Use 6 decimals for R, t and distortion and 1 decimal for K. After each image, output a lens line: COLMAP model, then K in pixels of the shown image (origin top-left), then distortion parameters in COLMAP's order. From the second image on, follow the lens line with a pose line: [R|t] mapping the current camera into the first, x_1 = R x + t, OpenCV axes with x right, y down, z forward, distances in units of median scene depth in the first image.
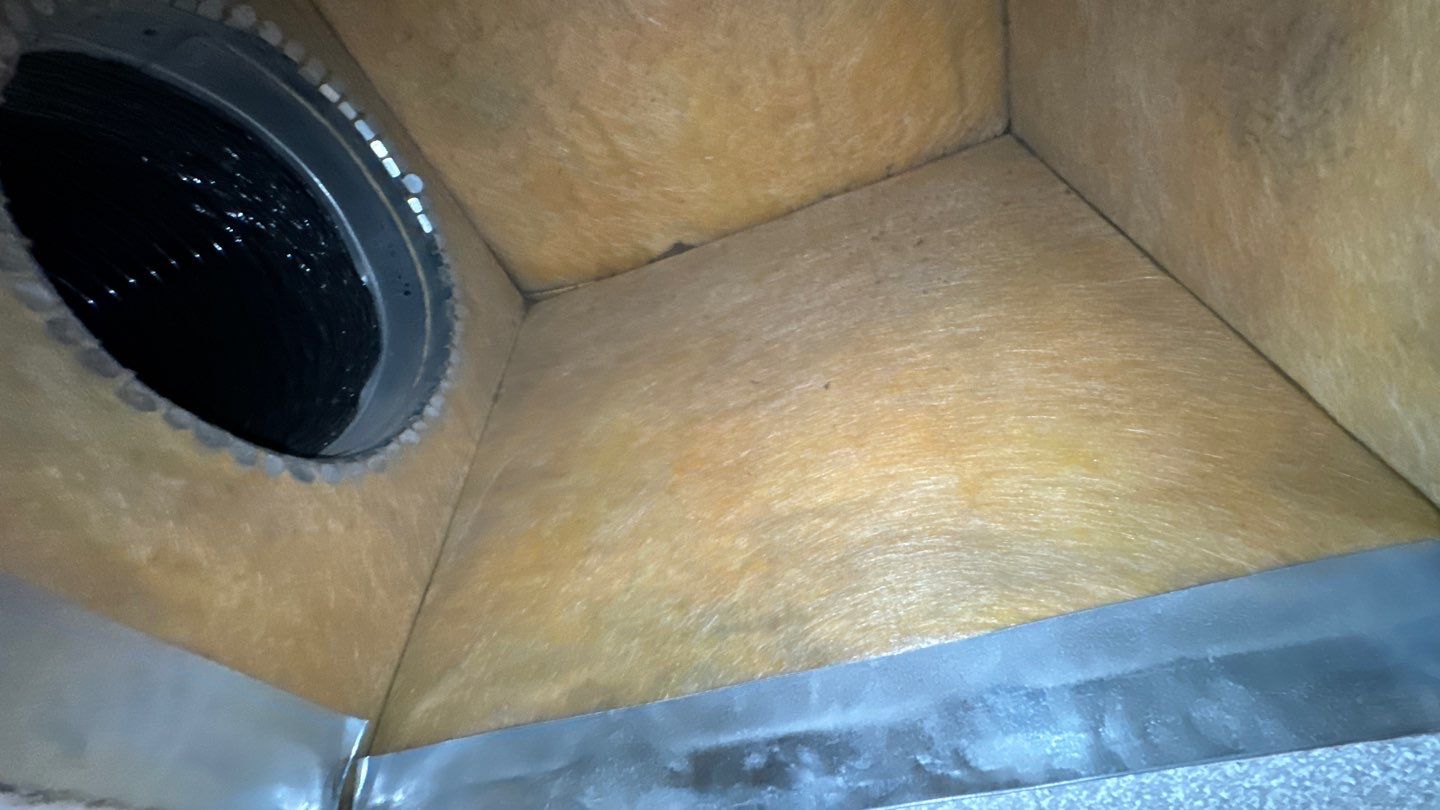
lens RADIAL K [[581.4, 0, 721.2], [0, 581.4, 405.4], [0, 0, 1]] dist [-0.002384, 0.000722]
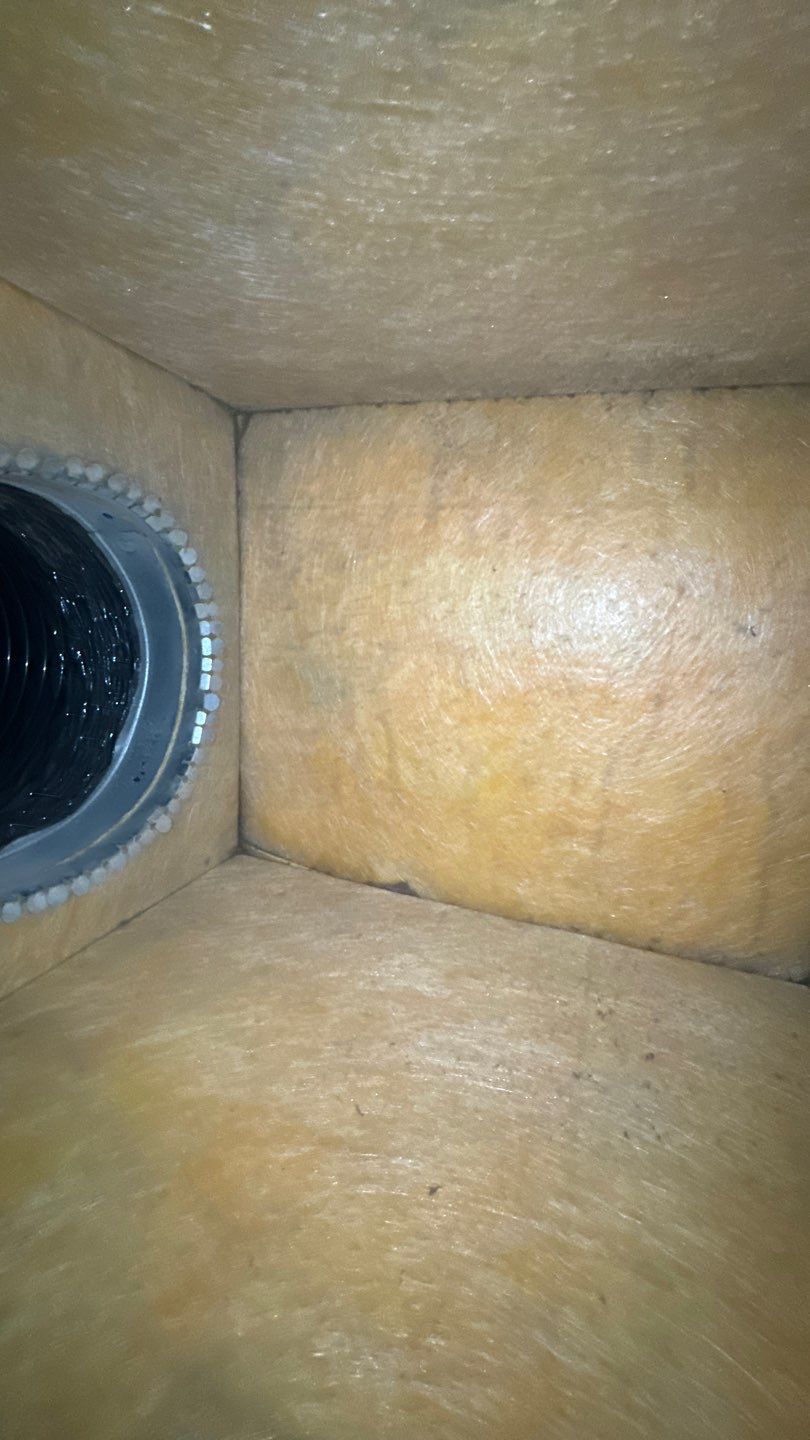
lens RADIAL K [[576.6, 0, 405.0], [0, 576.6, 720.0], [0, 0, 1]] dist [-0.005645, 0.000321]
pose [[0.845468, 0.462414, -0.267127, 0.060602], [-0.534016, 0.735148, -0.417594, -0.109149], [0.003276, 0.495712, 0.868481, 0.110707]]
